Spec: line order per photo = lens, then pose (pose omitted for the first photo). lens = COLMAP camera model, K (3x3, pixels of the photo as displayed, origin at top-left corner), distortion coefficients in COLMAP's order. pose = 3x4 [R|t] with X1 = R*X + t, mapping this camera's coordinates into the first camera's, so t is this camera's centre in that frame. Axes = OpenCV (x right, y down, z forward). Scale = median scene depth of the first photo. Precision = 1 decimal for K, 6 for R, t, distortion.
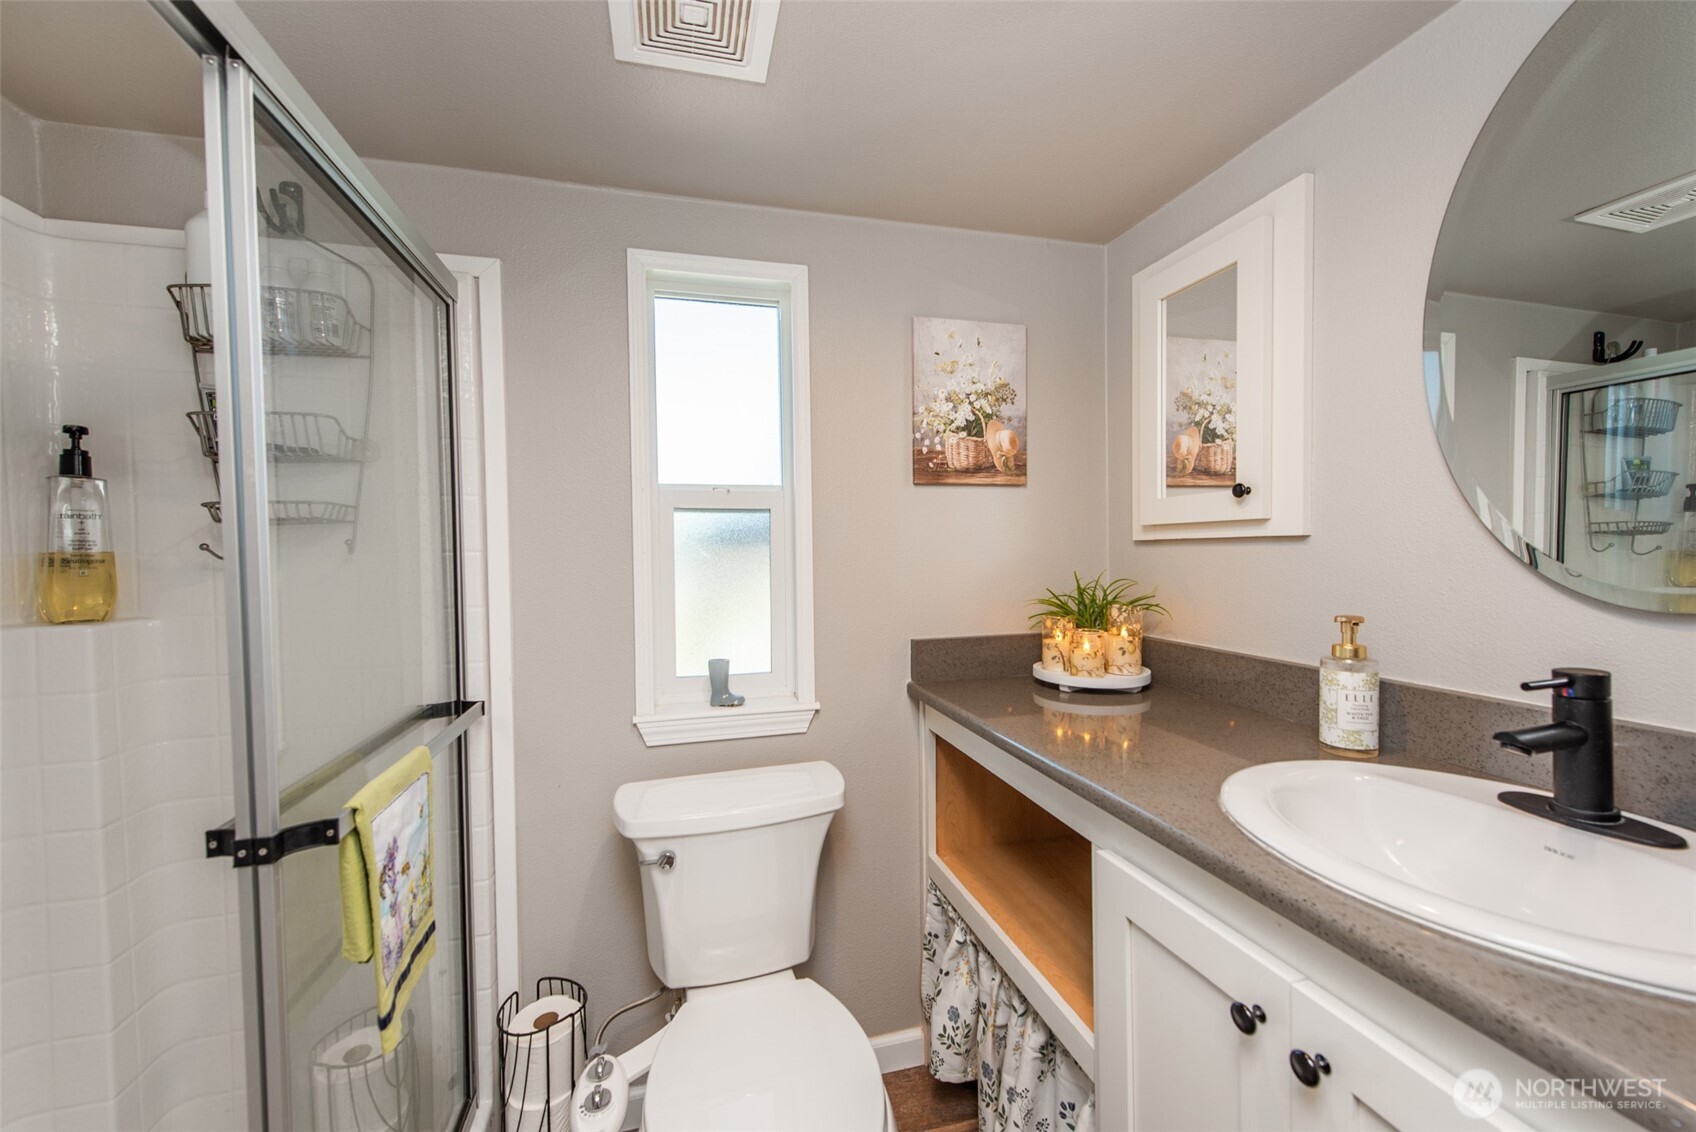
lens RADIAL K [[658.5, 0, 844.0], [0, 658.5, 570.2], [0, 0, 1]] dist [0.019464, -0.000411]
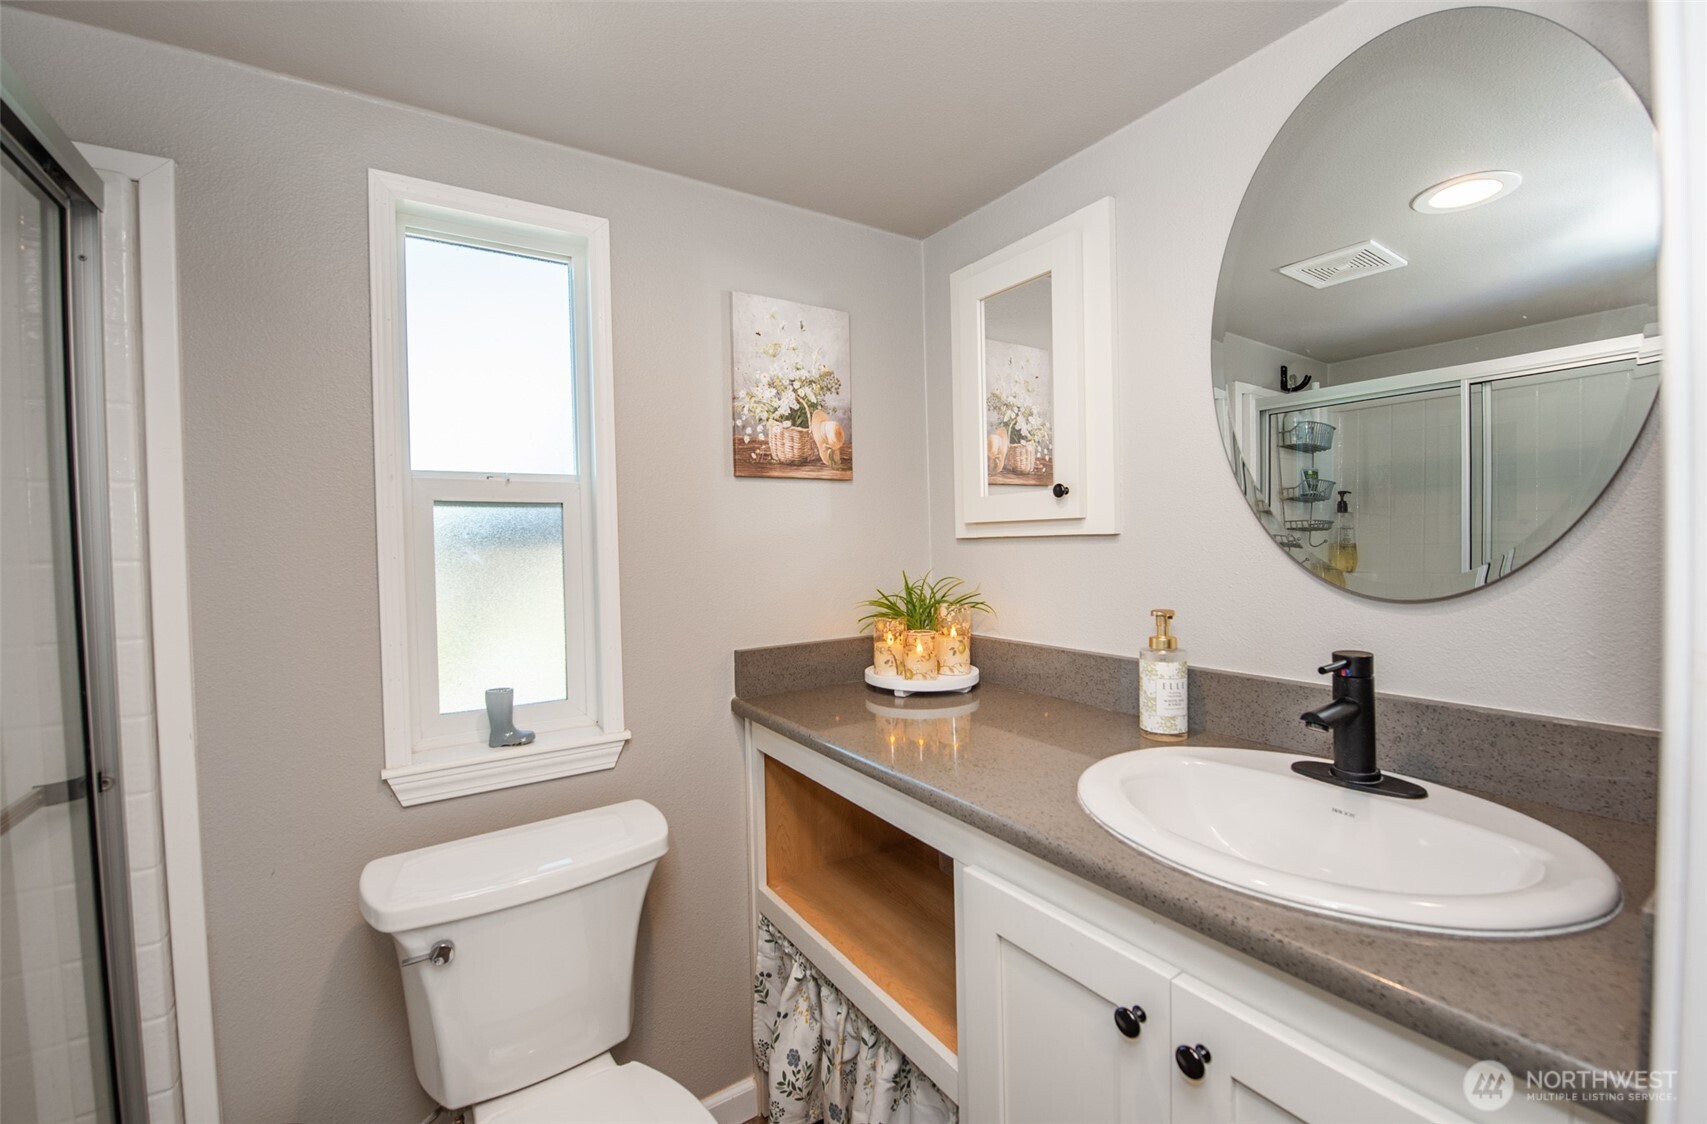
lens RADIAL K [[695.7, 0, 841.3], [0, 695.7, 560.1], [0, 0, 1]] dist [-0.010632, -0.000401]
pose [[0.951930, -0.016416, 0.305877, -0.053393], [0.019094, 0.999801, -0.005766, -0.010601], [-0.305721, 0.011329, 0.952054, 0.065652]]
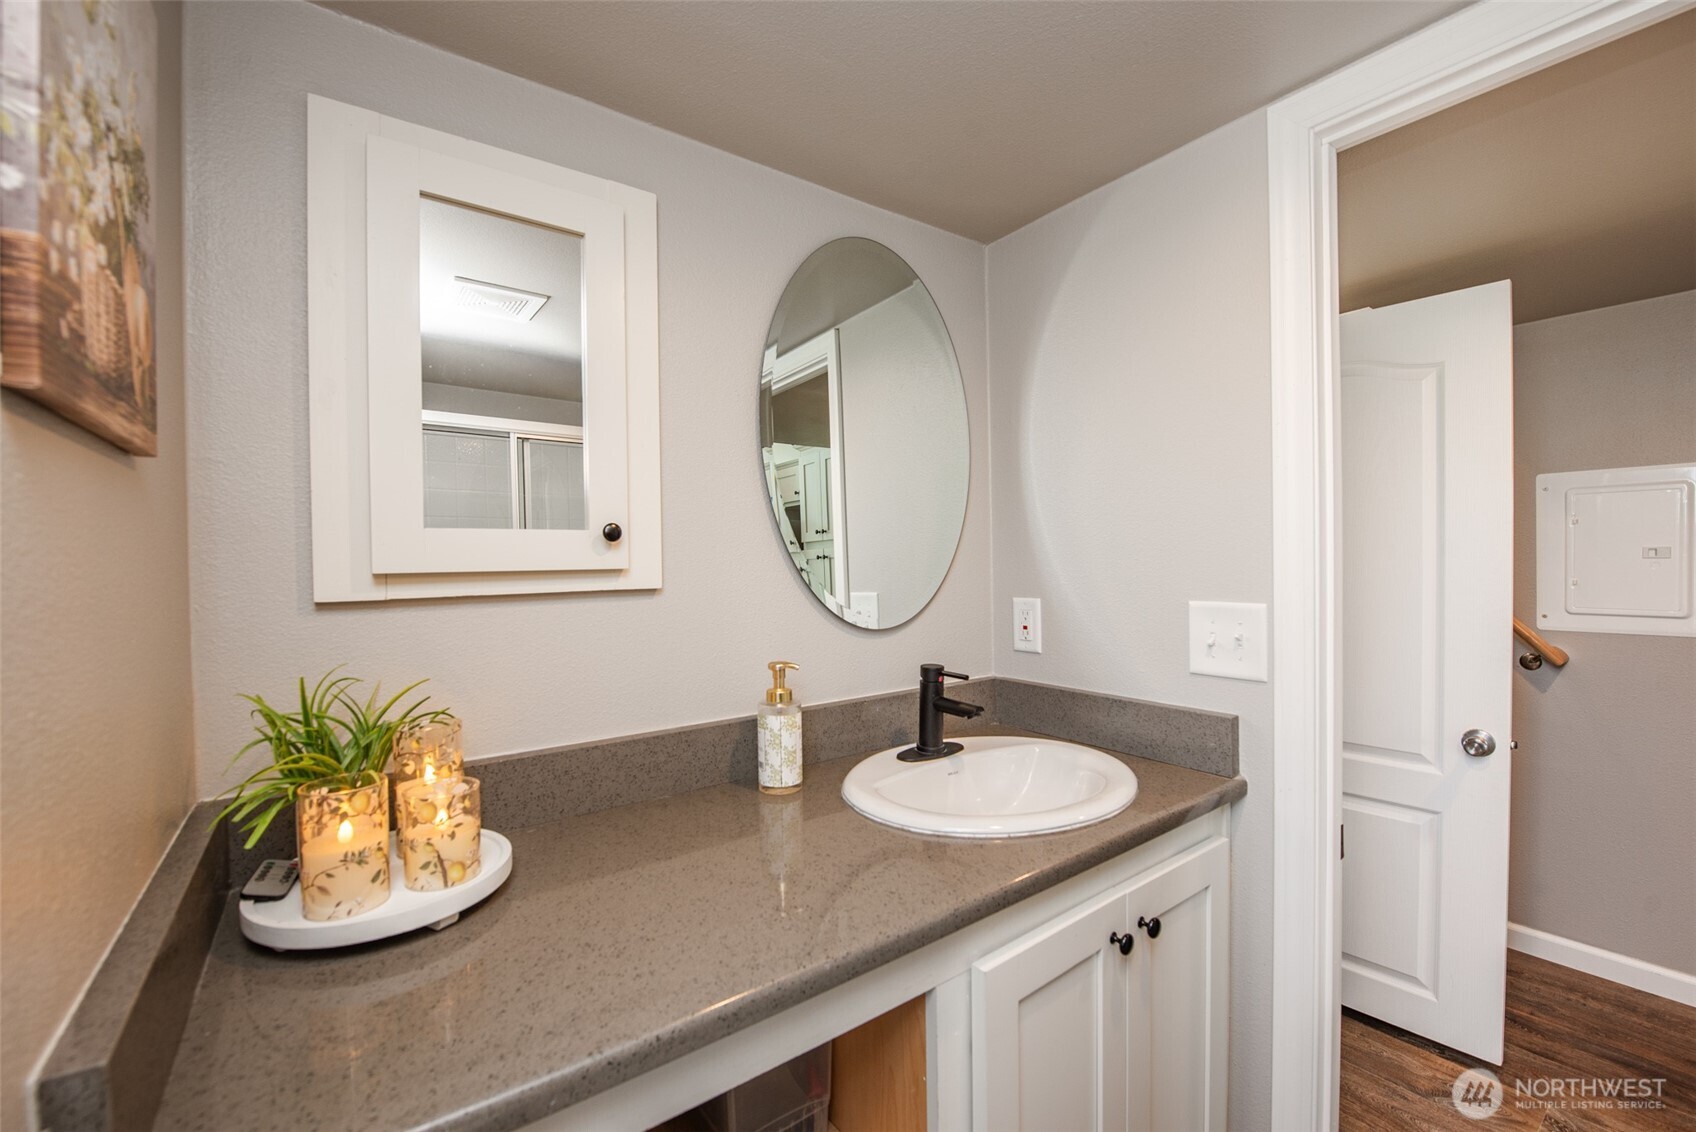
lens RADIAL K [[684.8, 0, 848.0], [0, 684.8, 566.0], [0, 0, 1]] dist [-0.007524, -0.006194]
pose [[-0.368731, 0.008866, 0.929494, -0.232616], [0.044774, 0.998963, 0.008233, -0.067357], [-0.928457, 0.044653, -0.368746, 0.924256]]
